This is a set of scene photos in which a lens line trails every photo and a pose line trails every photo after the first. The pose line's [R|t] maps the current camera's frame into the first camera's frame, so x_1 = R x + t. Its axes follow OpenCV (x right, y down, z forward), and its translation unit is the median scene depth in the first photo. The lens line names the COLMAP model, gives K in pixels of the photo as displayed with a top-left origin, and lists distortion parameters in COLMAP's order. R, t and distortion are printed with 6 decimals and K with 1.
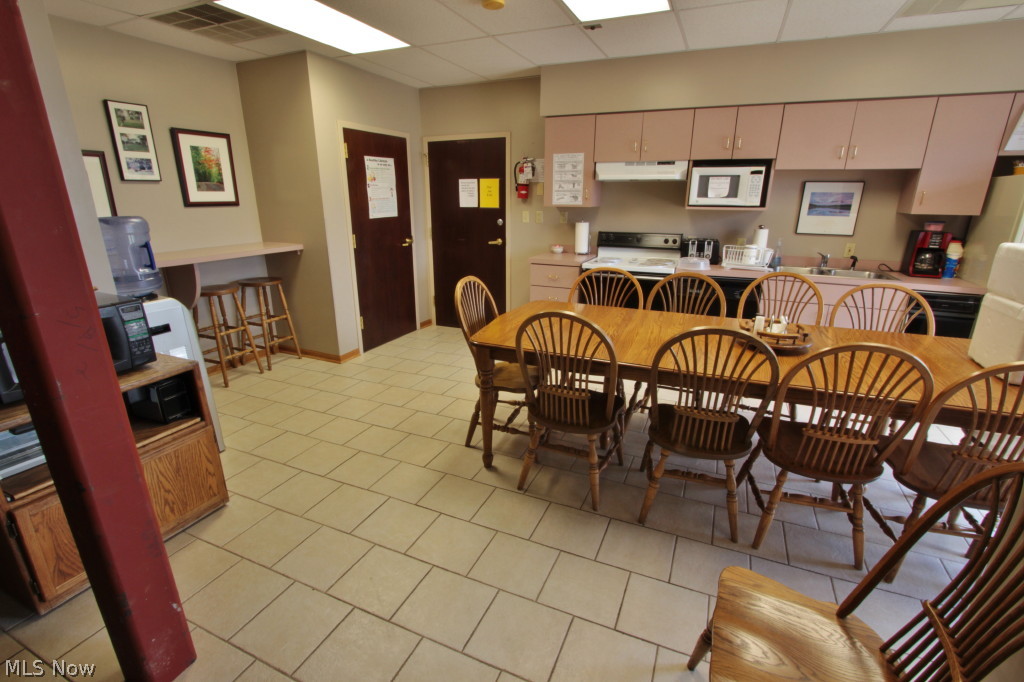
lens RADIAL K [[469.8, 0, 512.6], [0, 469.8, 343.0], [0, 0, 1]] dist [-0.019138, -0.000697]
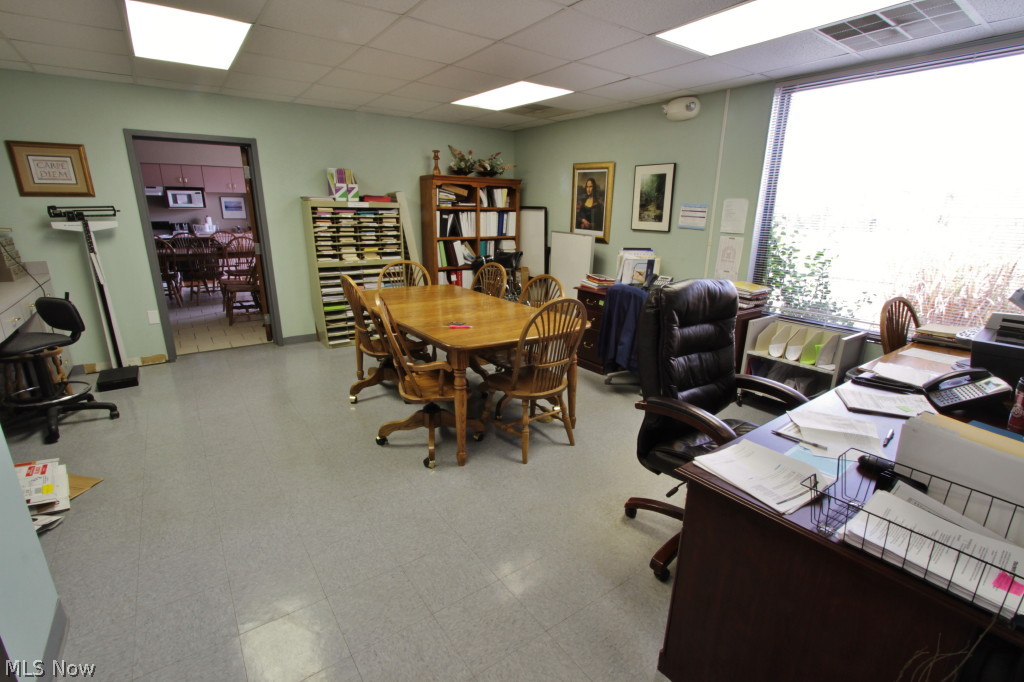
lens RADIAL K [[469.8, 0, 512.5], [0, 469.8, 343.9], [0, 0, 1]] dist [-0.019138, -0.000697]
pose [[0.490093, -0.239350, 0.838165, -0.825579], [0.252212, 0.959370, 0.126488, 0.456864], [-0.834385, 0.149404, 0.530547, -1.419569]]
